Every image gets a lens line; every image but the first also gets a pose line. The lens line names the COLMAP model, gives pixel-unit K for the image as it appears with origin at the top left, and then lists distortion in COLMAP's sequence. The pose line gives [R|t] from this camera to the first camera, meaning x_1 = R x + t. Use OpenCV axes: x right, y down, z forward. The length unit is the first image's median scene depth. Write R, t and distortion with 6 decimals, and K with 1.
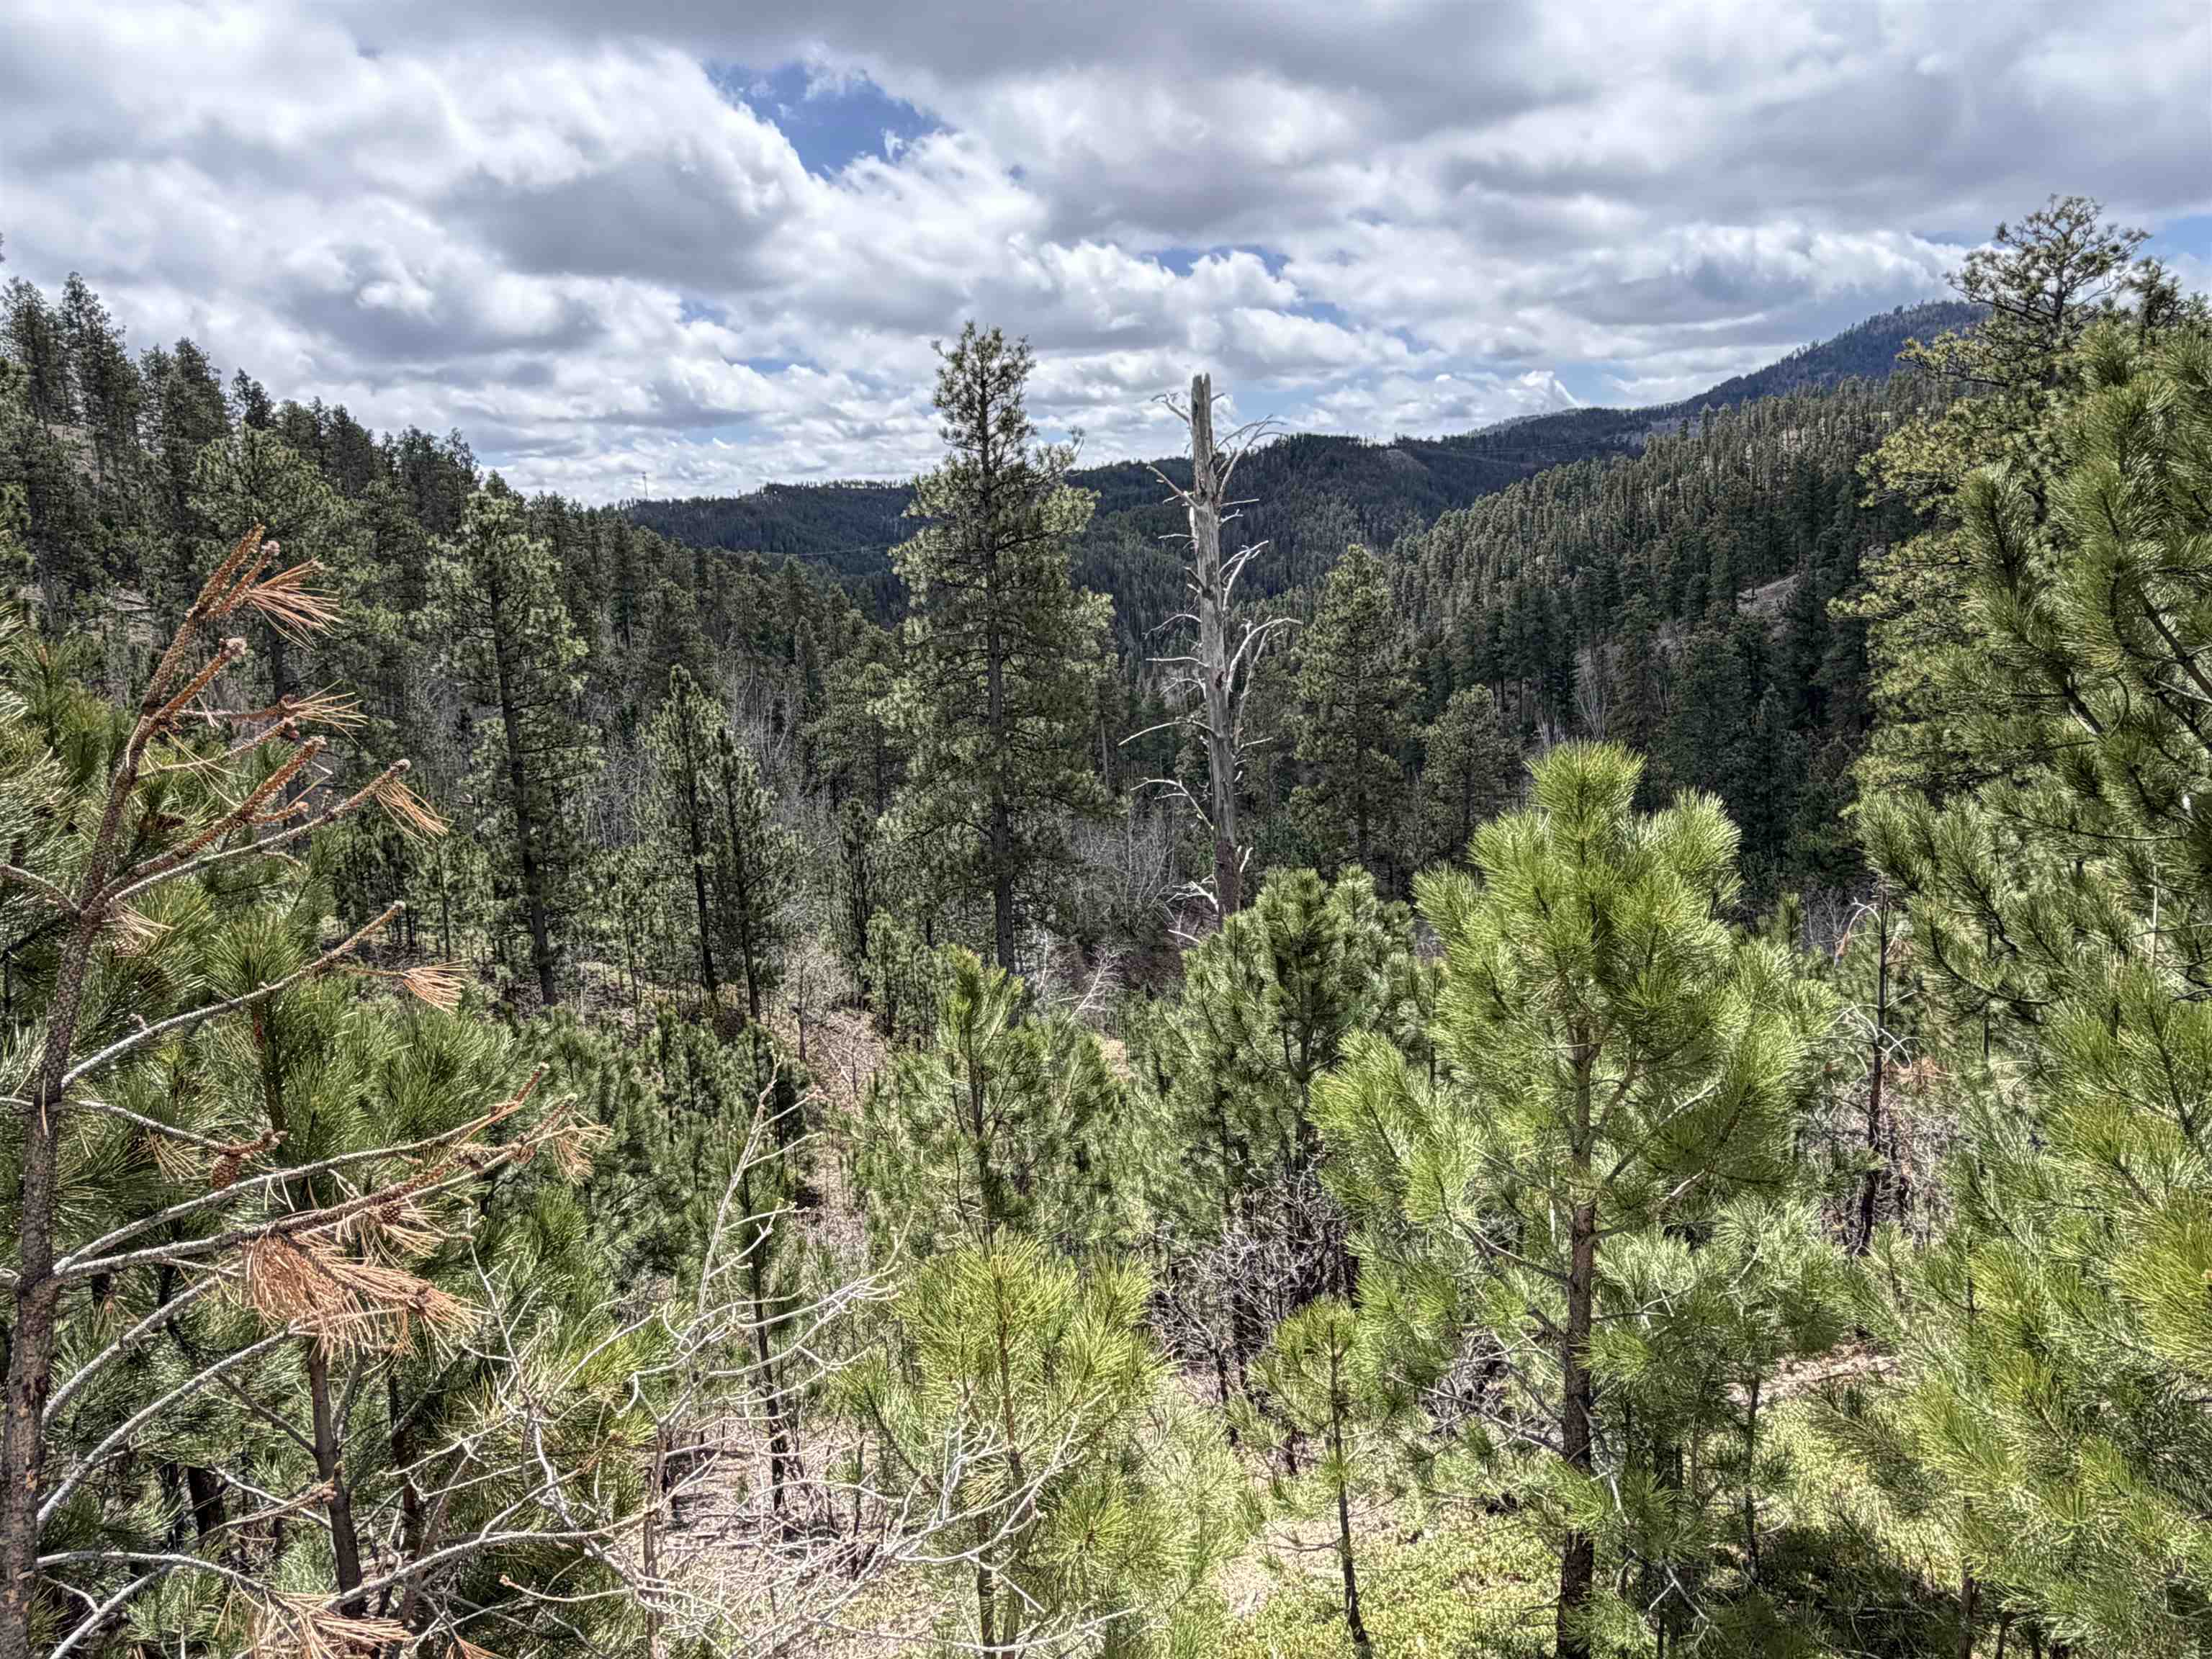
lens RADIAL K [[1448.1, 0, 1090.8], [0, 1448.1, 834.5], [0, 0, 1]] dist [-0.007928, -0.000460]
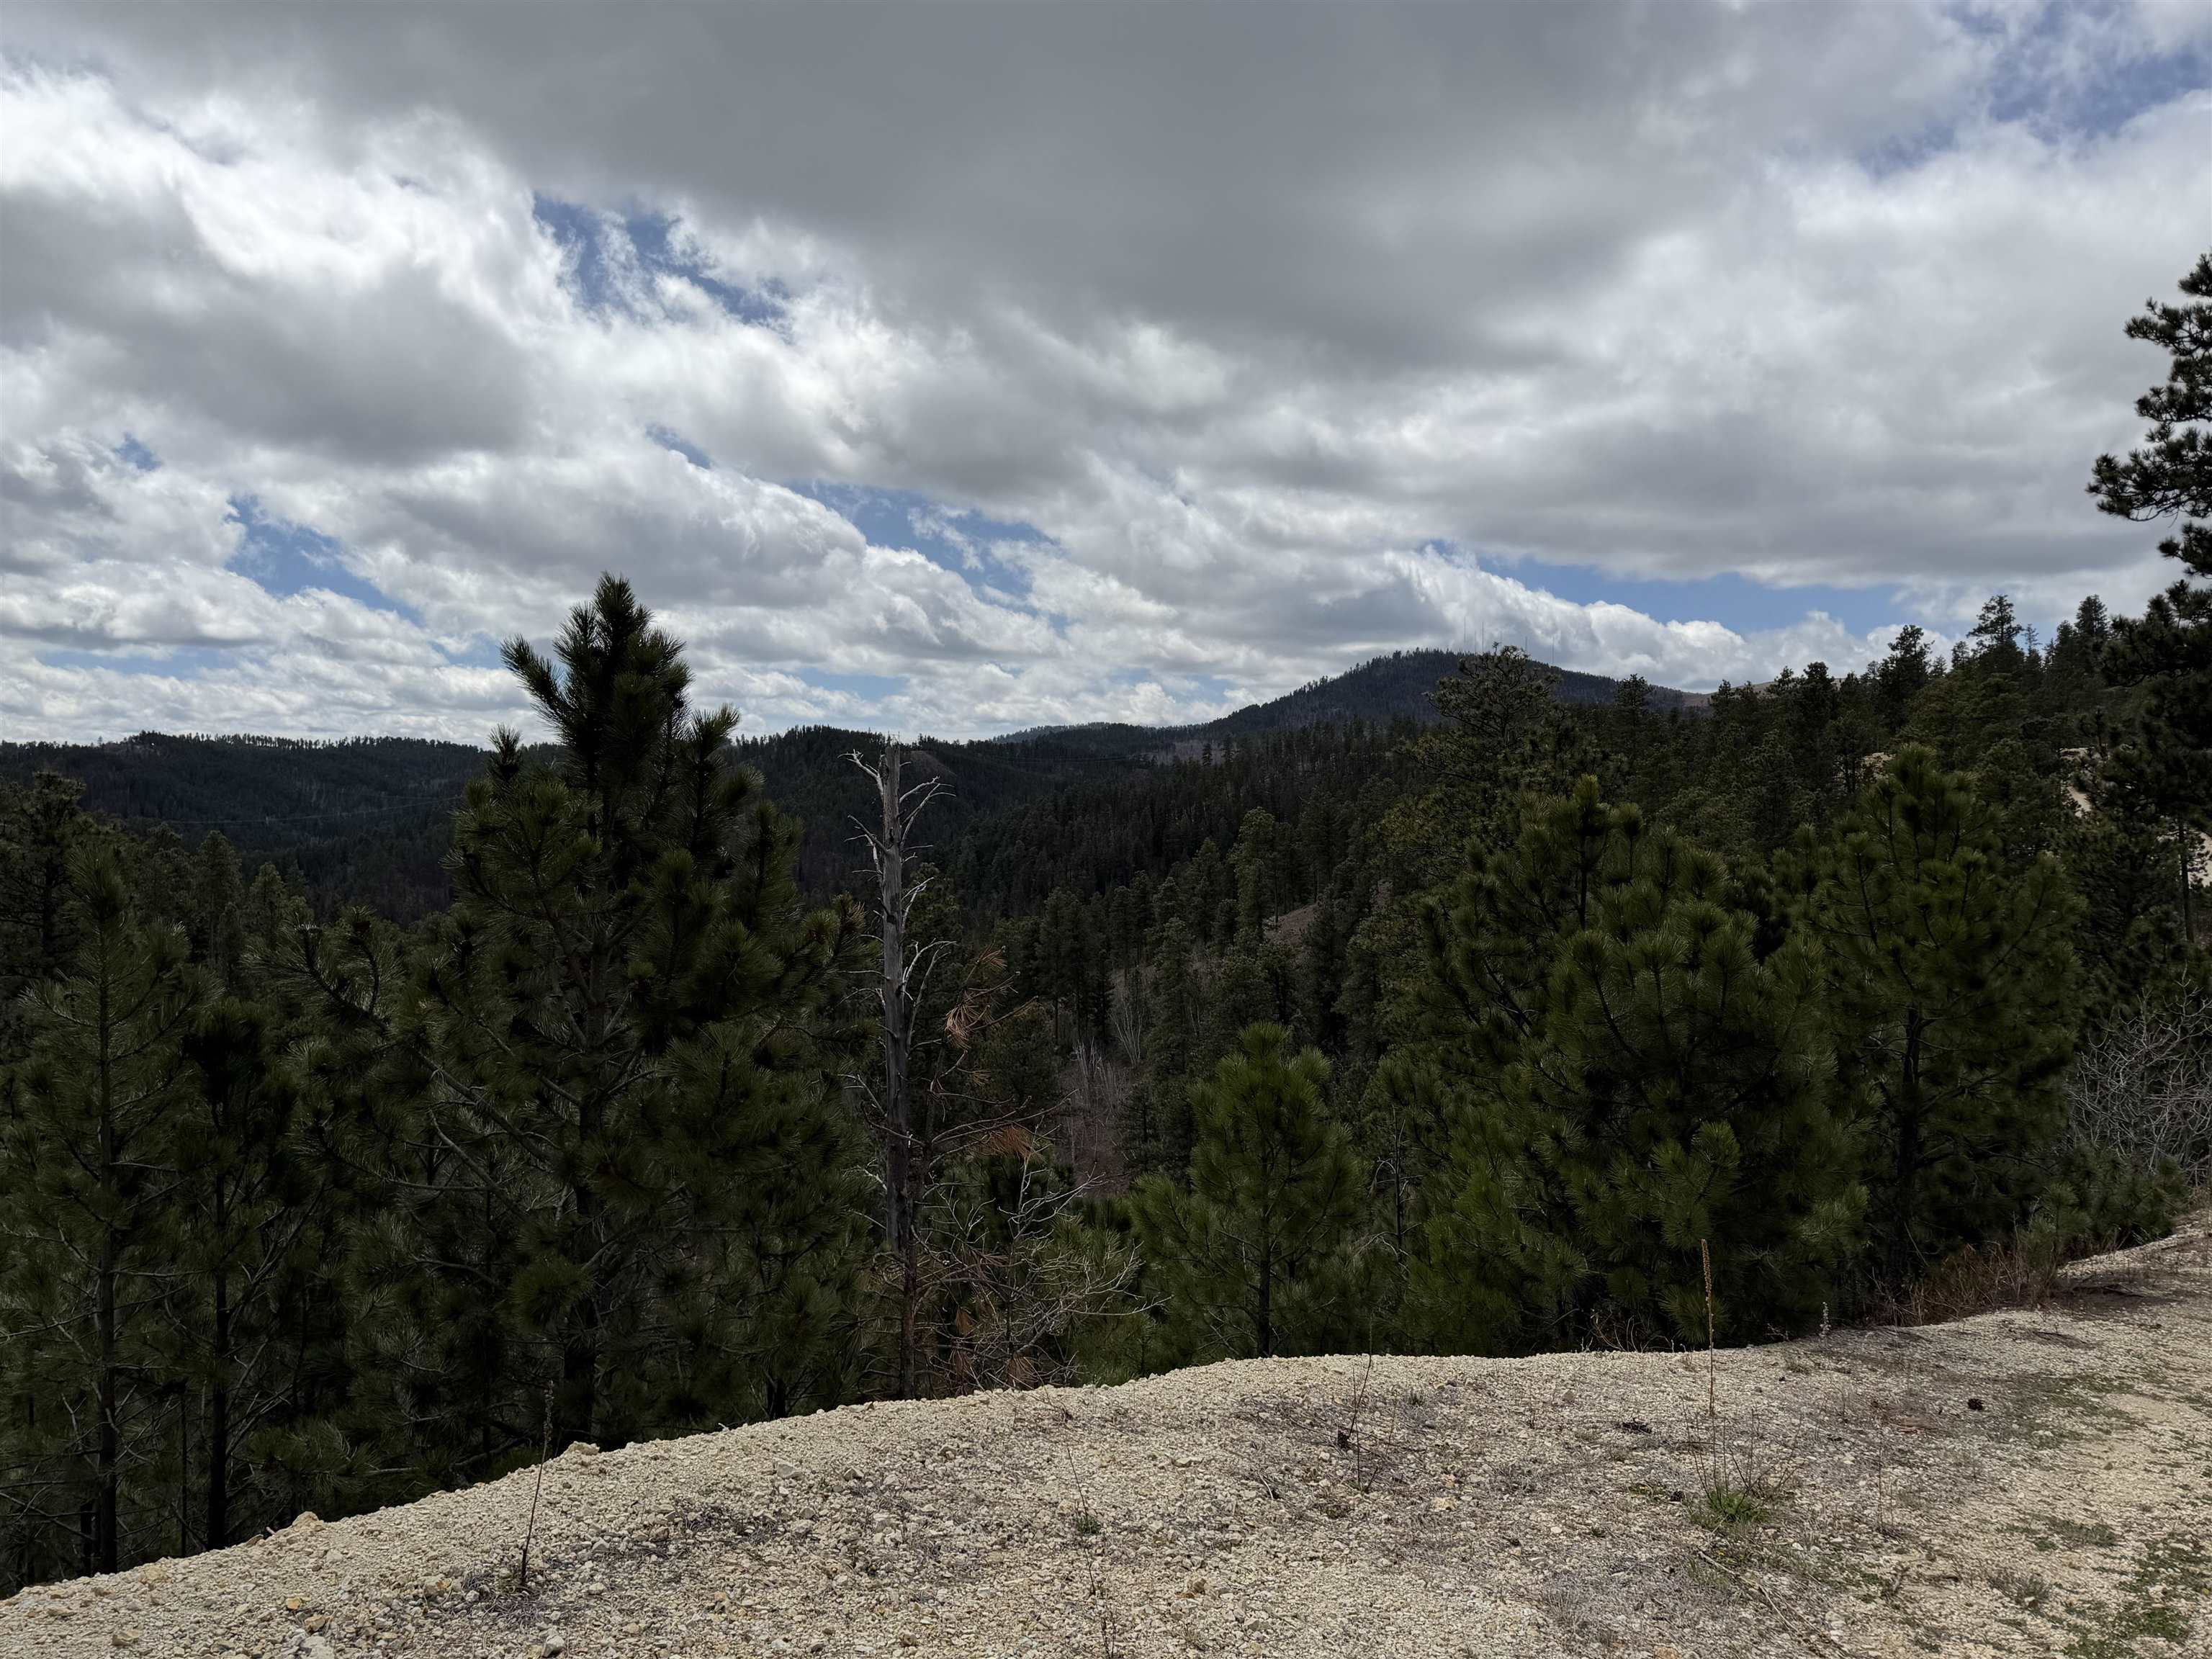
lens RADIAL K [[1987.7, 0, 1036.8], [0, 1987.7, 848.8], [0, 0, 1]] dist [0.122582, -0.177290]
pose [[0.949082, 0.050522, 0.310950, -0.135363], [0.006072, 0.983939, -0.178399, 0.031041], [-0.314969, 0.171204, 0.933533, -0.253550]]
